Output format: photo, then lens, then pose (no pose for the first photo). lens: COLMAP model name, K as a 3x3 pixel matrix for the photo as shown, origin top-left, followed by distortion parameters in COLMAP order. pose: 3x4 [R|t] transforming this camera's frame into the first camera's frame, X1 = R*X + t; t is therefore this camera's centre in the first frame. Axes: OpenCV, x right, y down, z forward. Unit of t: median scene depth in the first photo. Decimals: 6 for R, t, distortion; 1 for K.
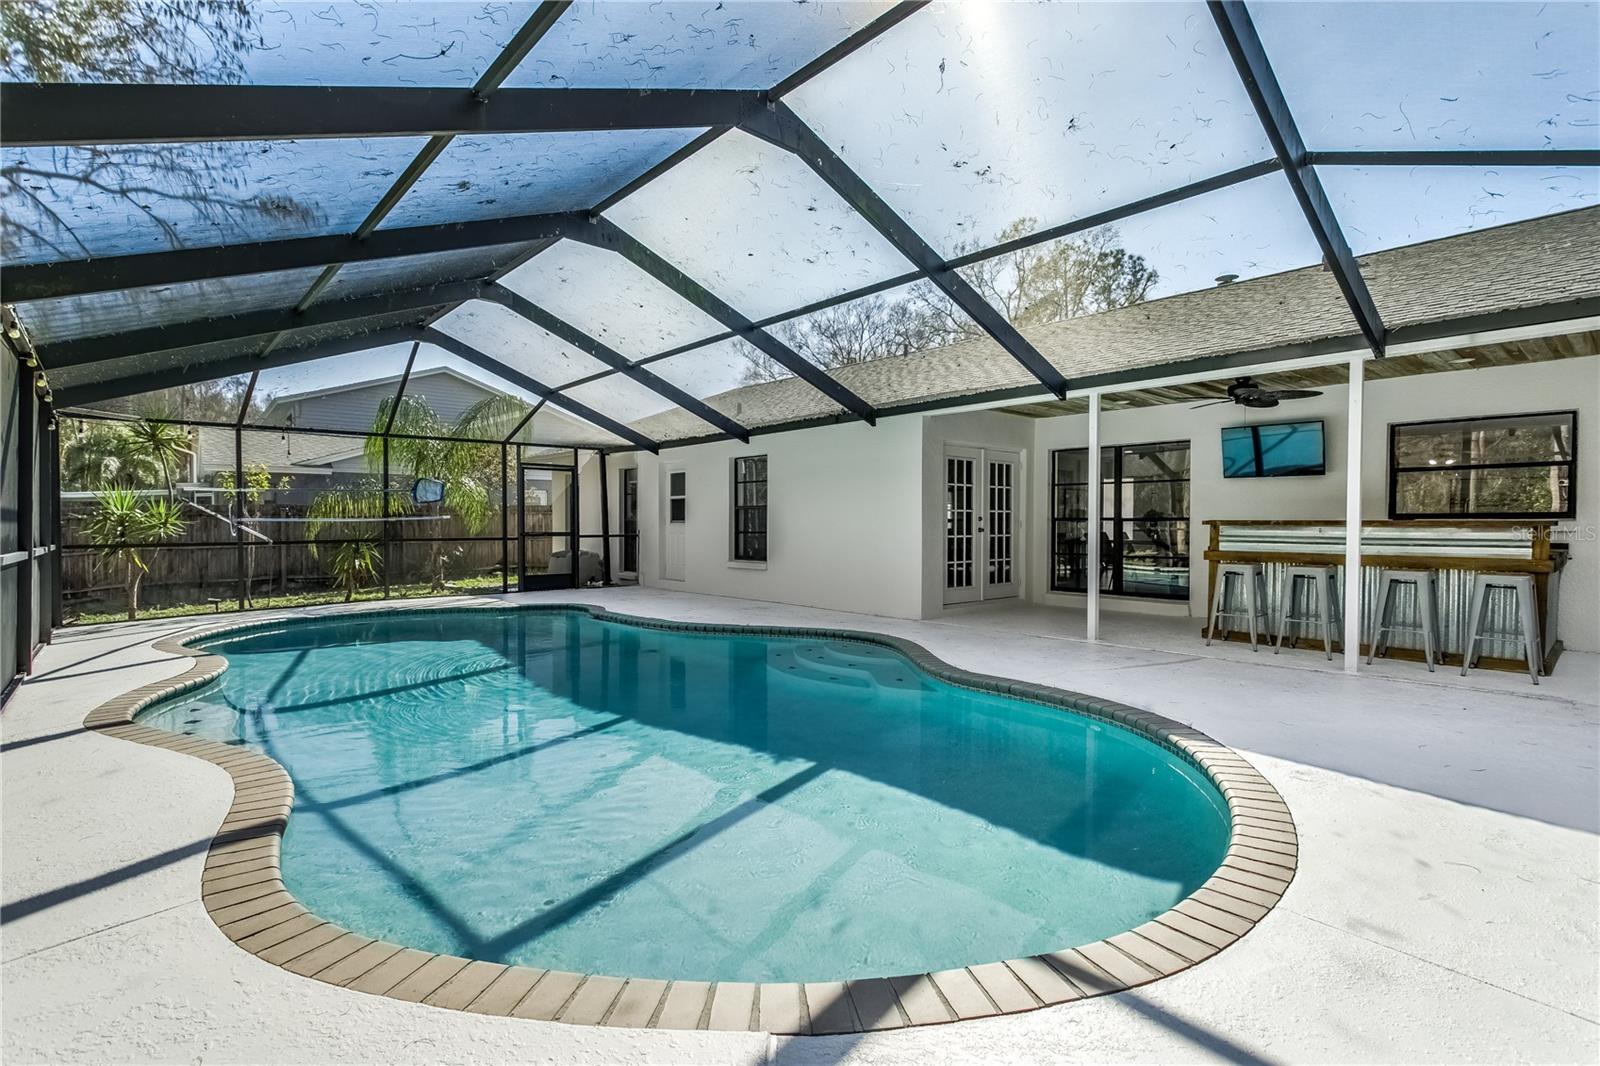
lens RADIAL K [[763.9, 0, 793.0], [0, 763.9, 535.0], [0, 0, 1]] dist [-0.004418, -0.001411]
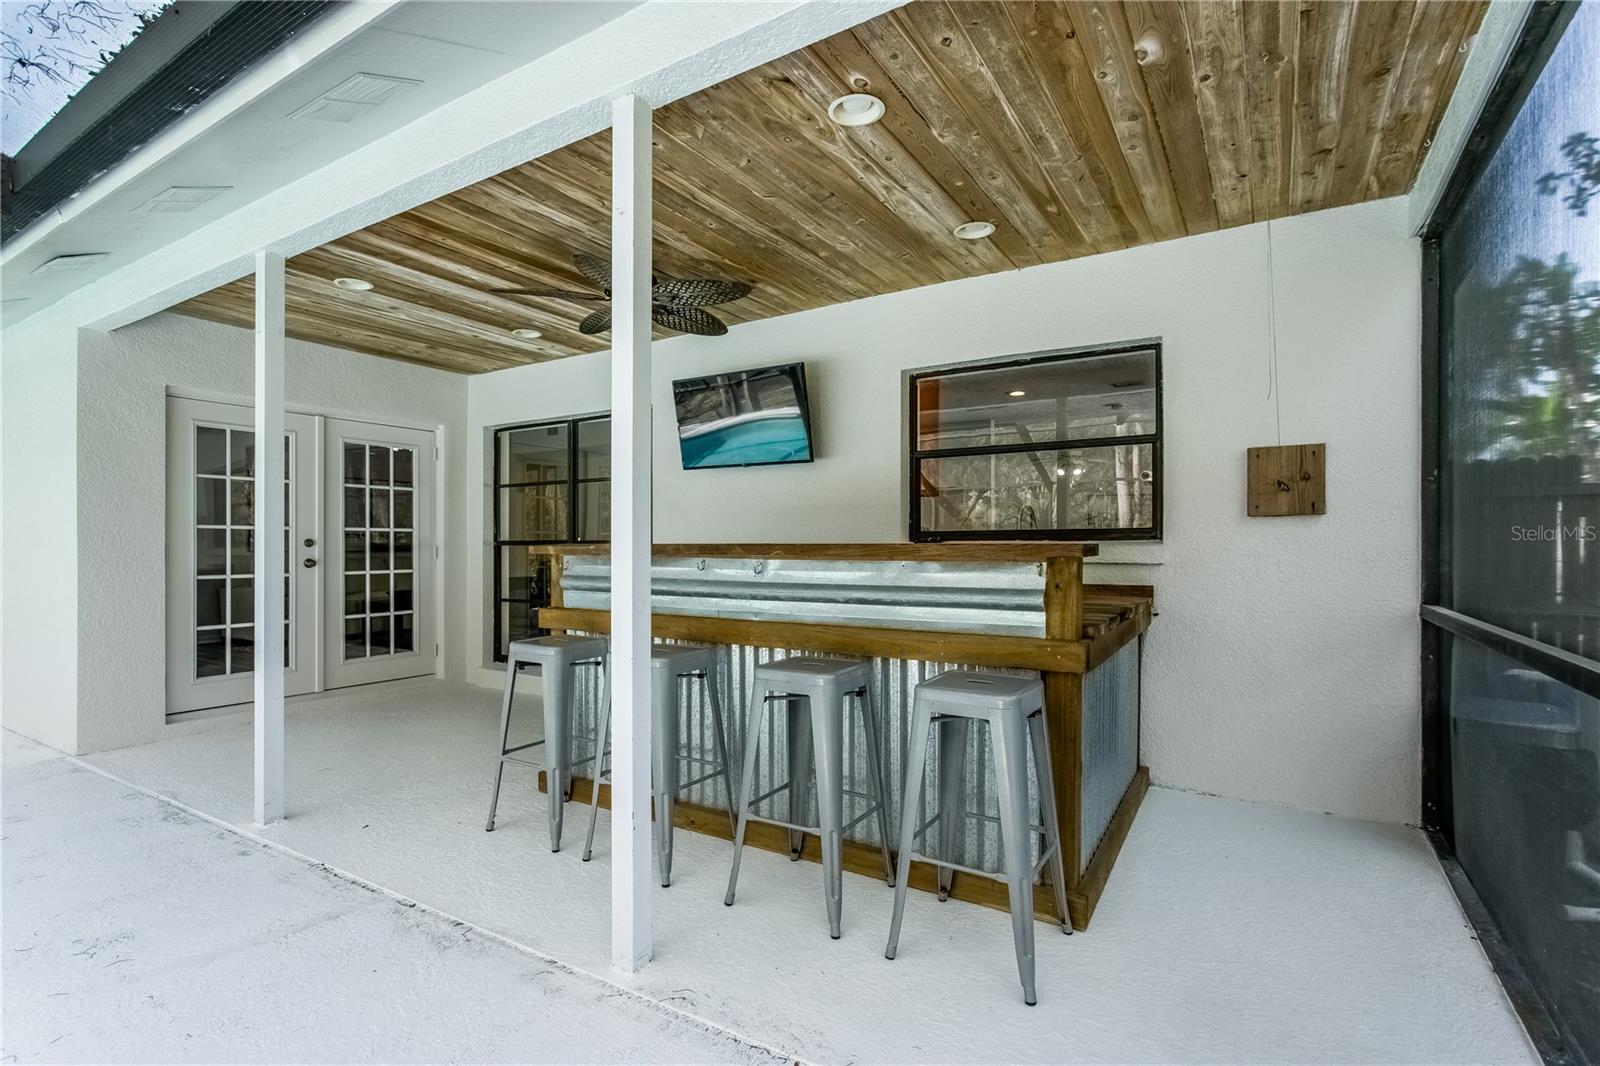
lens RADIAL K [[763.9, 0, 813.0], [0, 763.9, 535.6], [0, 0, 1]] dist [-0.004418, -0.001411]
pose [[0.952982, 0.003044, 0.303012, 0.584543], [0.007009, 0.999461, -0.032084, -0.008540], [-0.302946, 0.032699, 0.952447, 0.518099]]
